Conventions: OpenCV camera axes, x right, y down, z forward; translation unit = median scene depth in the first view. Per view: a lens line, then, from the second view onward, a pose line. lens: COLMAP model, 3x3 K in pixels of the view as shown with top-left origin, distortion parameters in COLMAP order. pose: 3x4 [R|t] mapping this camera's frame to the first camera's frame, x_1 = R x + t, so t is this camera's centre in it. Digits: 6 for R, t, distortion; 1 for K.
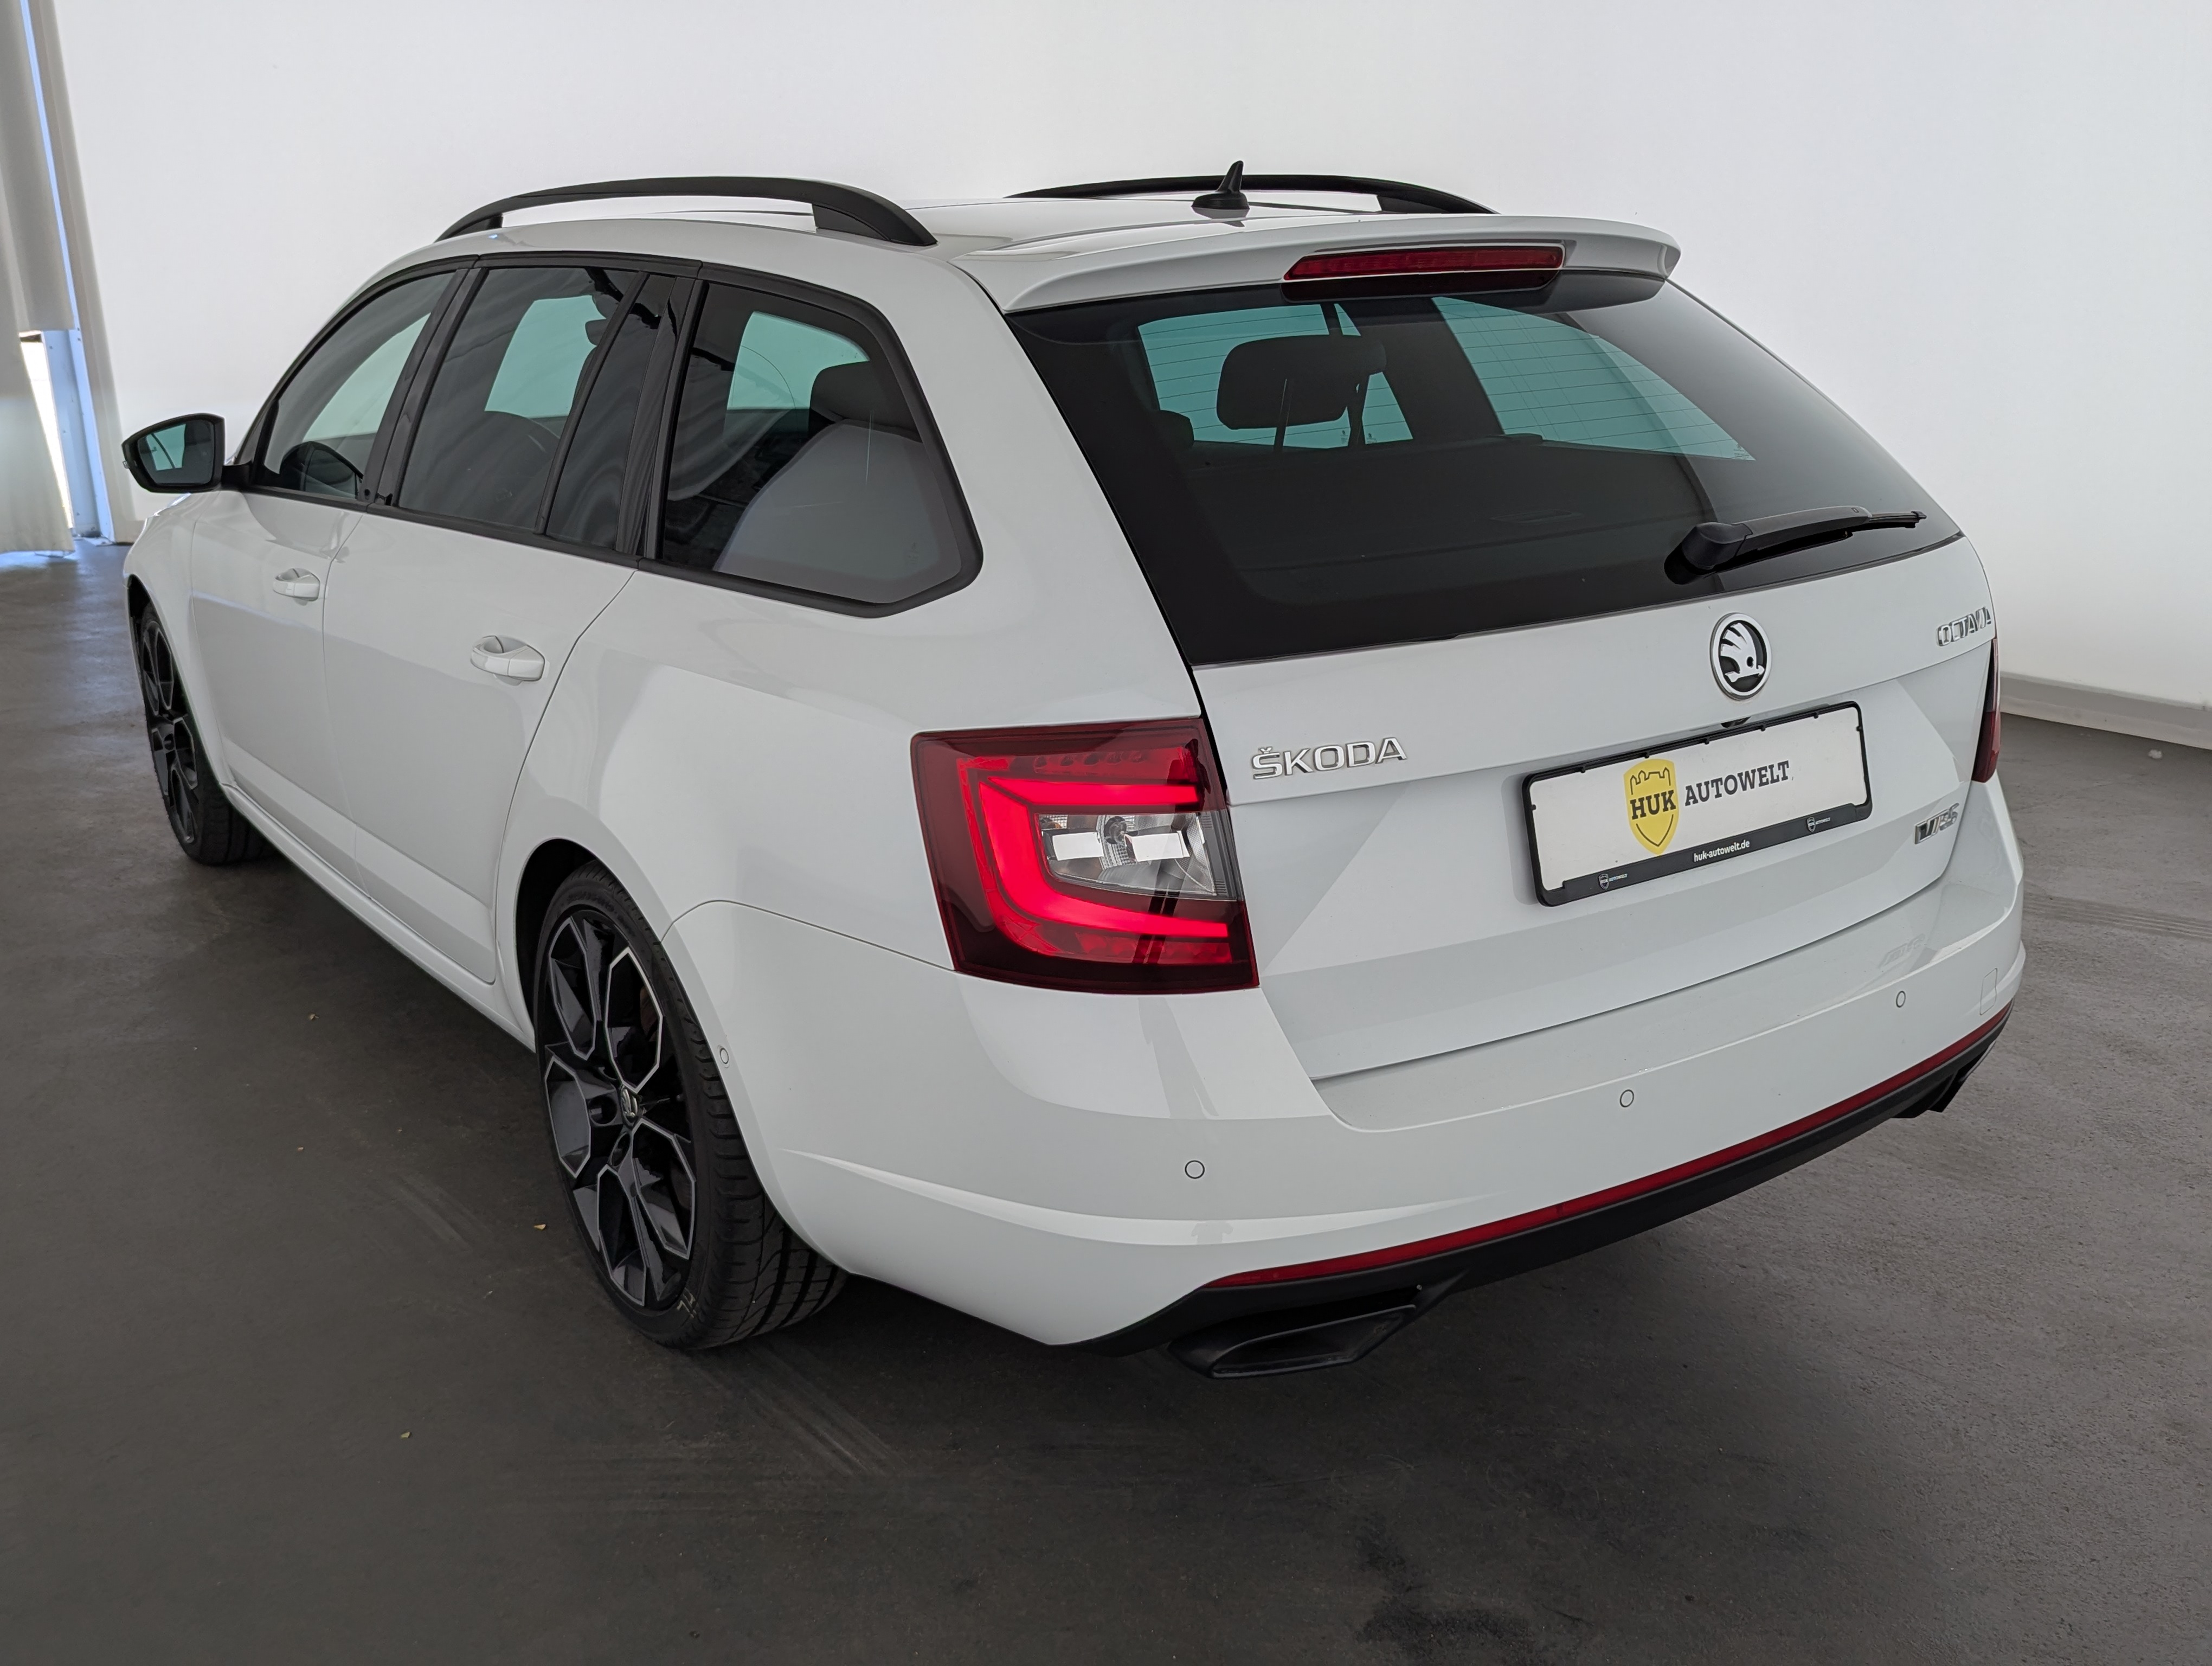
lens RADIAL K [[2083.9, 0, 1110.9], [0, 2083.9, 899.9], [0, 0, 1]] dist [0.002113, 0.000927]
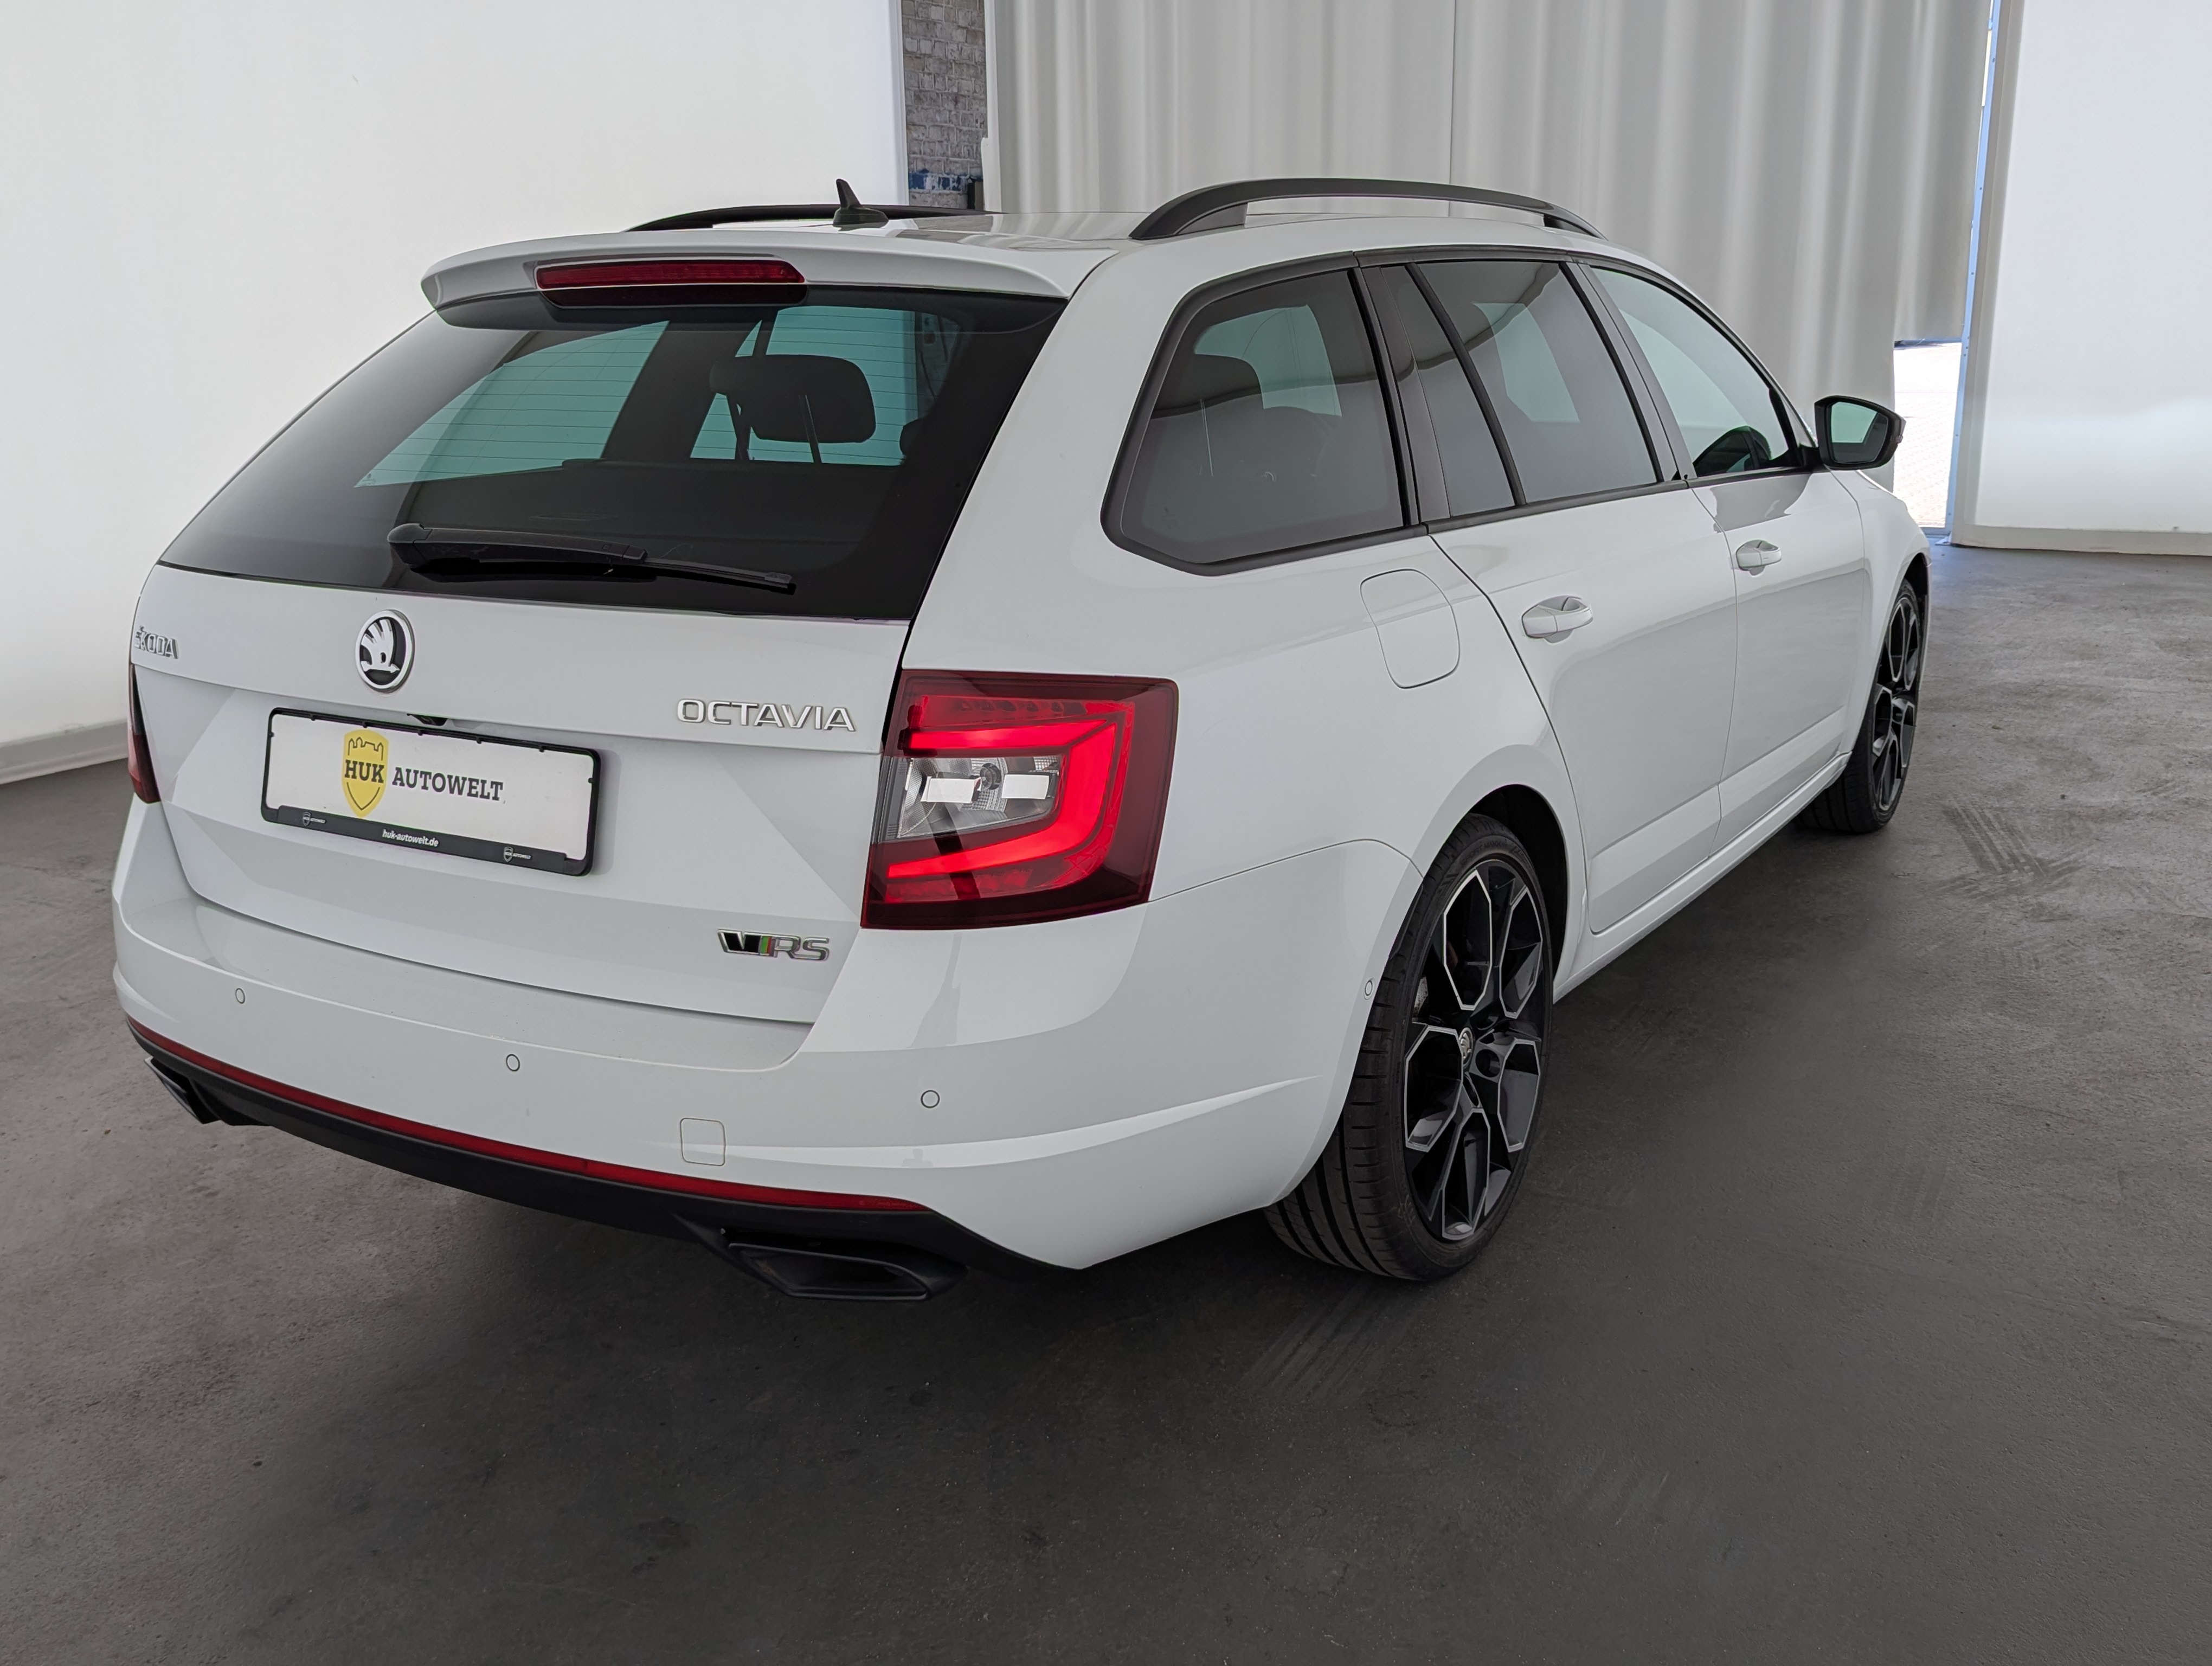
lens RADIAL K [[1993.7, 0, 1106.0], [0, 1993.7, 833.0], [0, 0, 1]] dist [0.008629, -0.002752]
pose [[0.406843, 0.253913, -0.877501, 1.334535], [-0.272208, 0.950652, 0.148874, -0.274481], [0.871999, 0.178294, 0.455883, 0.865975]]
